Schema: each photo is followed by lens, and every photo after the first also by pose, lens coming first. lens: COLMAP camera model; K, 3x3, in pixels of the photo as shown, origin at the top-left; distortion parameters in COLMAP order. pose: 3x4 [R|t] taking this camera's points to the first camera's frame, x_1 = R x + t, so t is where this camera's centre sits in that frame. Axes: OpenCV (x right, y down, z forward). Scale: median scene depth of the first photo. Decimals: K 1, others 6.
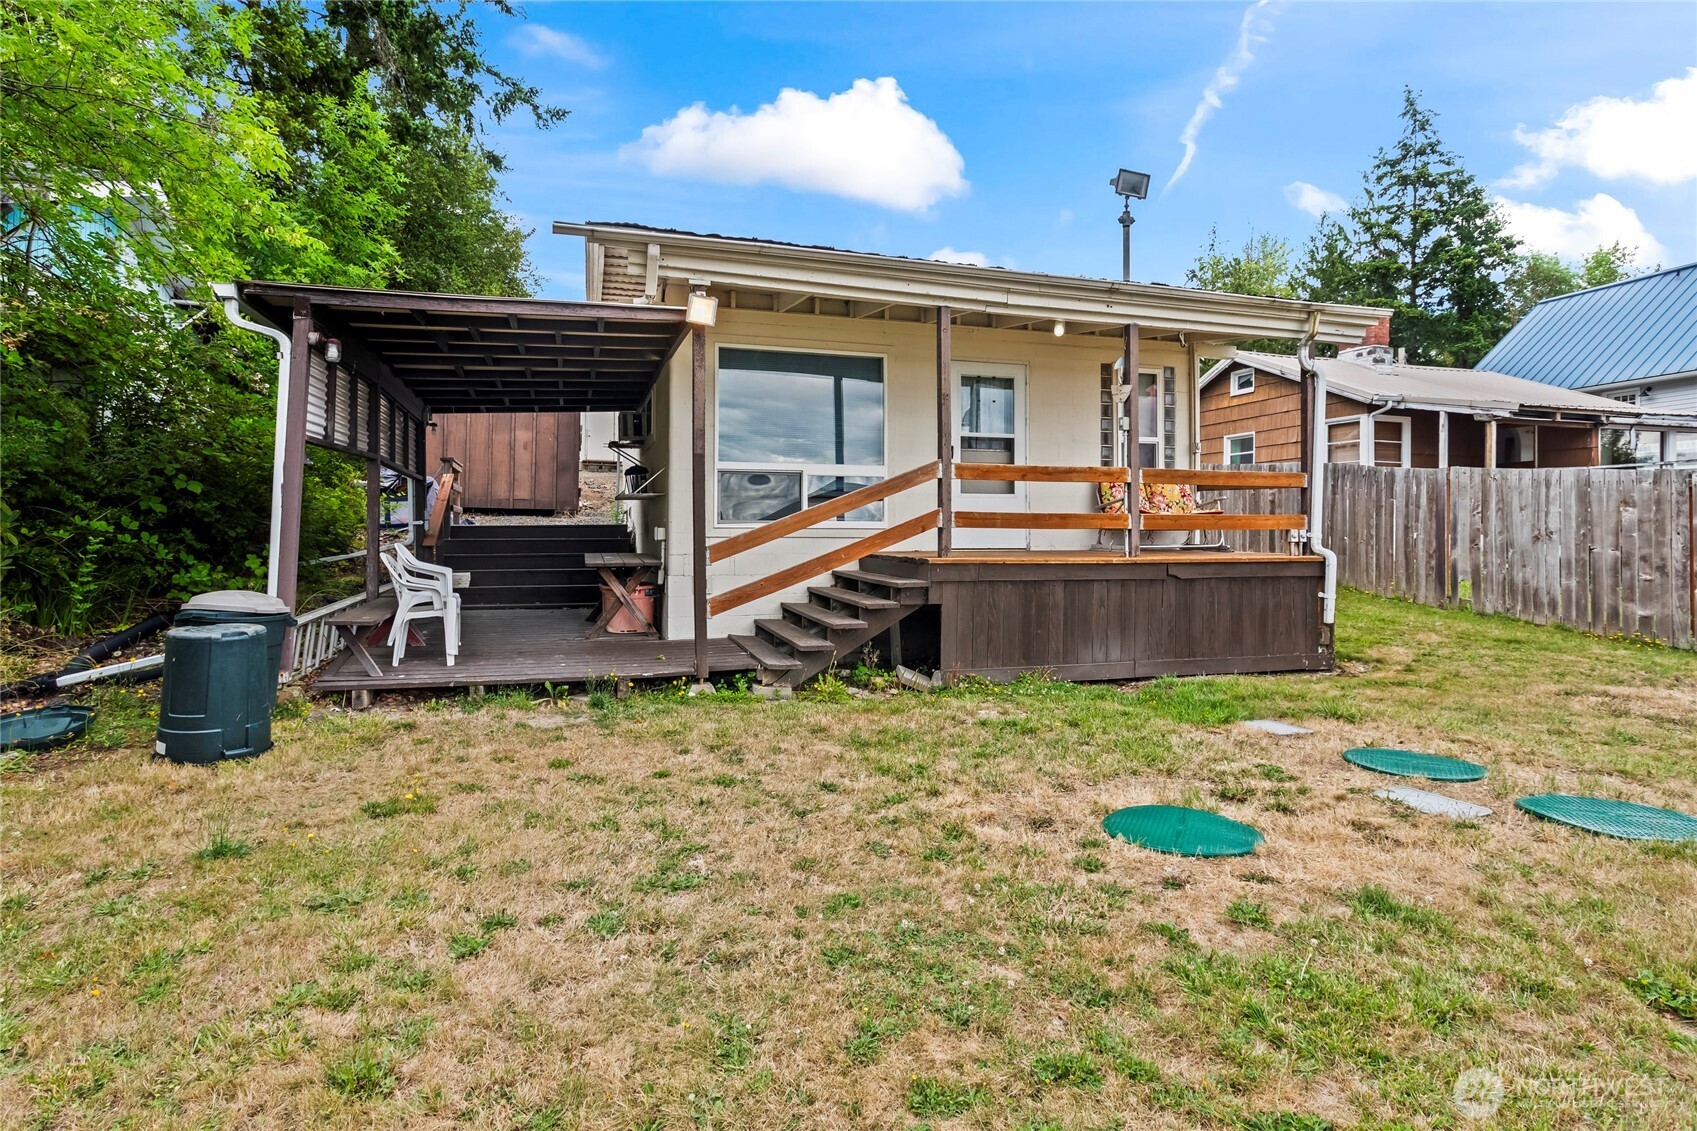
lens RADIAL K [[813.0, 0, 847.1], [0, 813.0, 558.7], [0, 0, 1]] dist [0.004110, 0.001052]
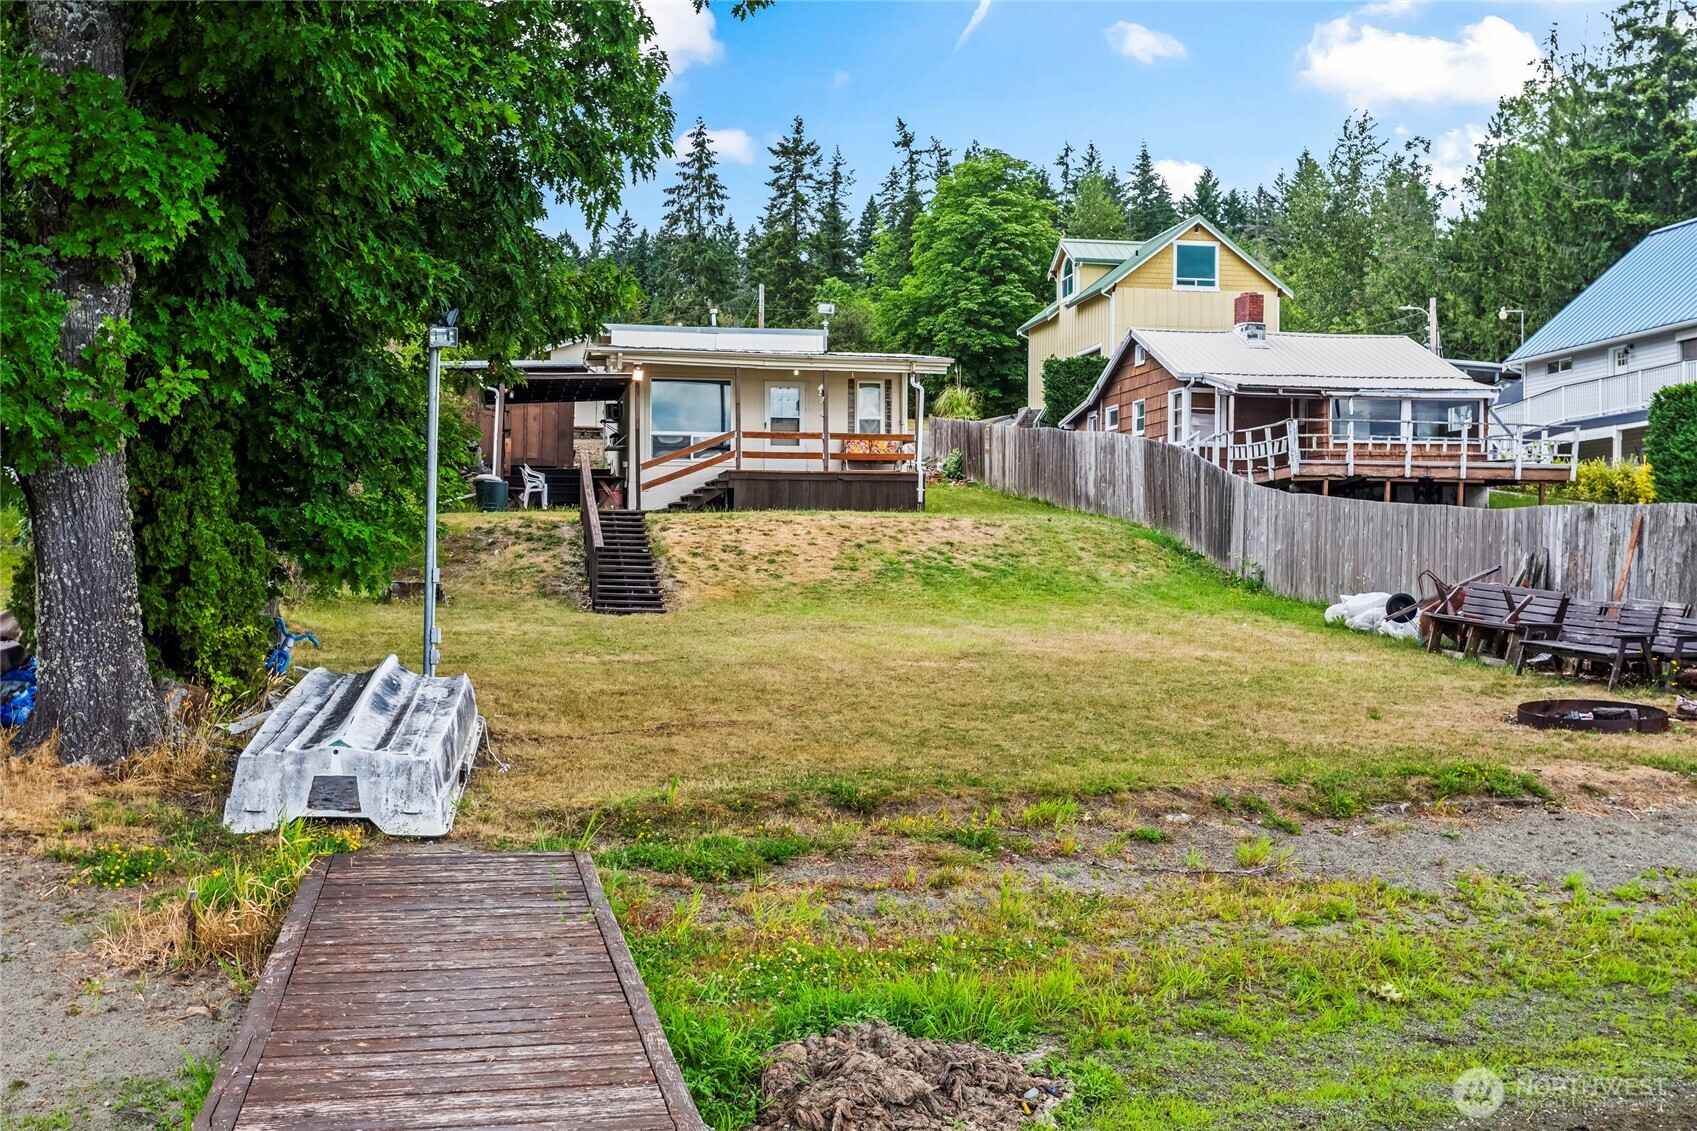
lens RADIAL K [[1863.1, 0, 852.5], [0, 1863.1, 569.6], [0, 0, 1]] dist [0.005850, -0.008276]
pose [[0.990945, 0.002502, -0.134244, 0.929011], [-0.007429, 0.999317, -0.036208, 0.379933], [0.134061, 0.036878, 0.990287, -3.420496]]
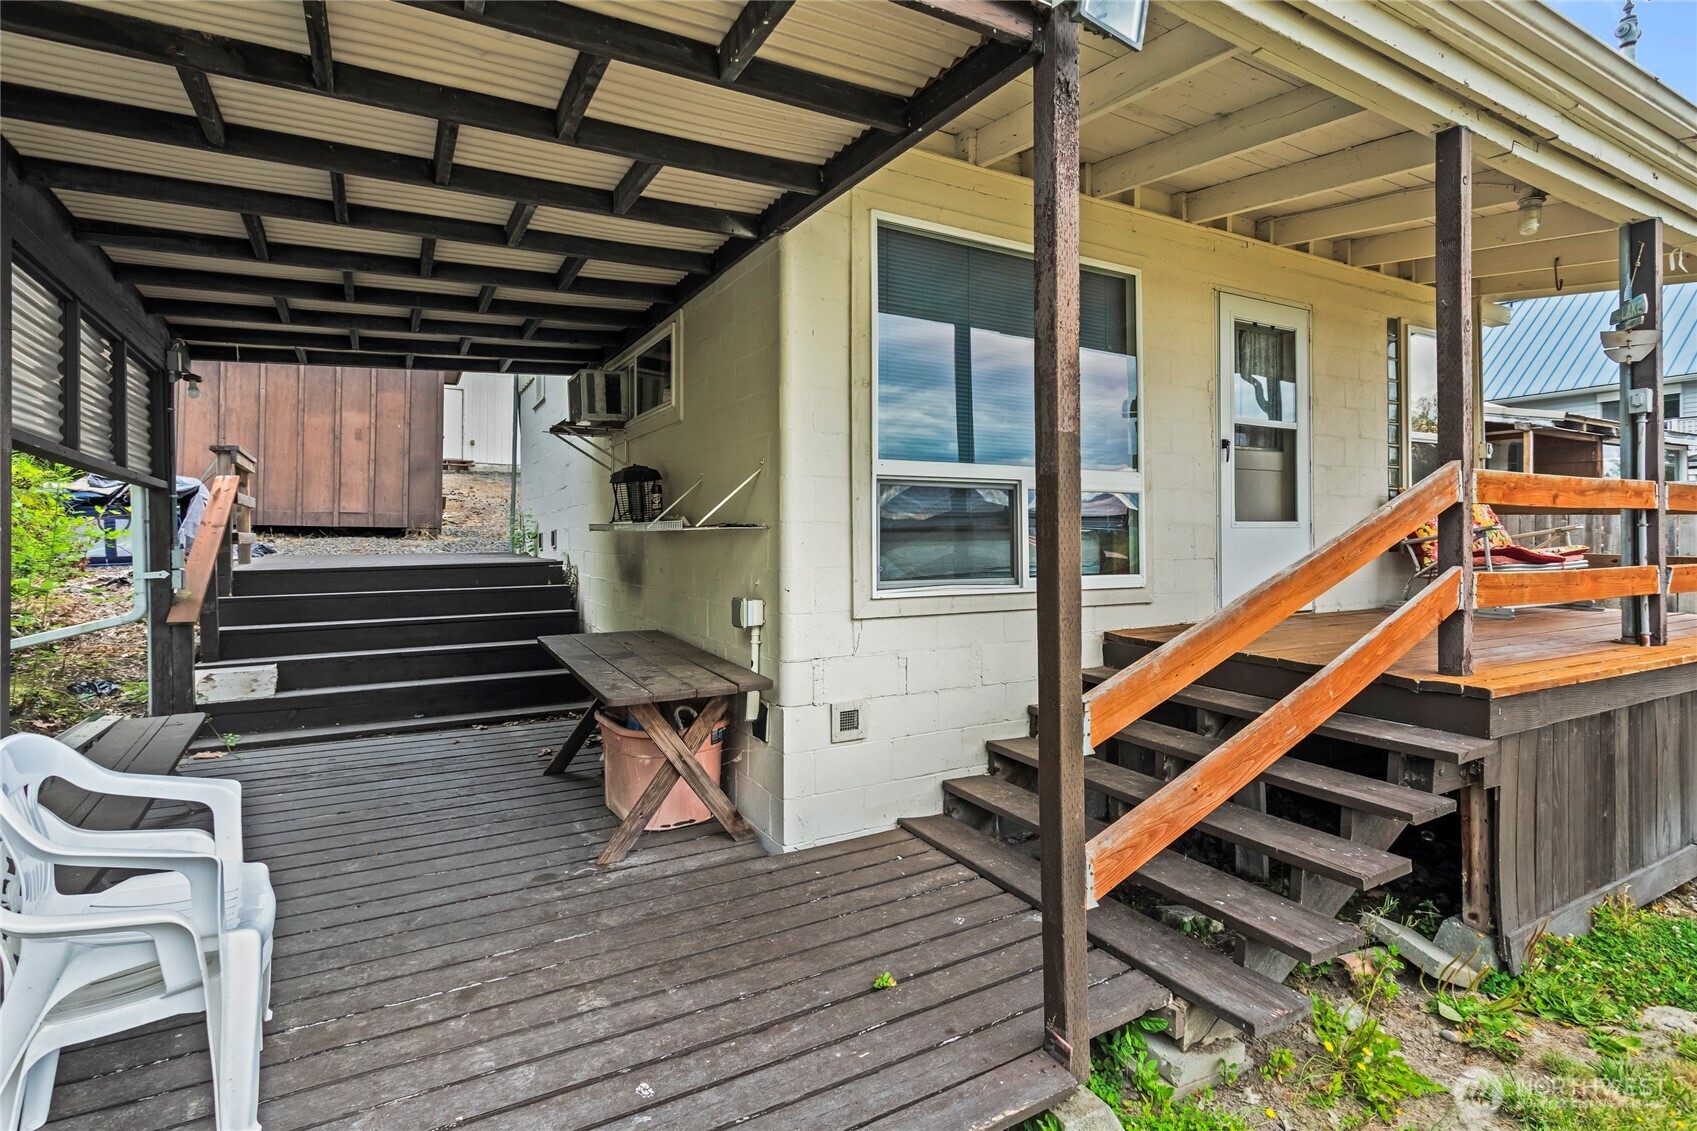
lens RADIAL K [[842.6, 0, 897.8], [0, 842.6, 560.9], [0, 0, 1]] dist [0.011317, 0.000569]
pose [[0.977401, -0.008911, 0.211204, -0.200647], [0.010499, 0.999924, -0.006399, -0.045196], [-0.211131, 0.008472, 0.977421, 0.408865]]
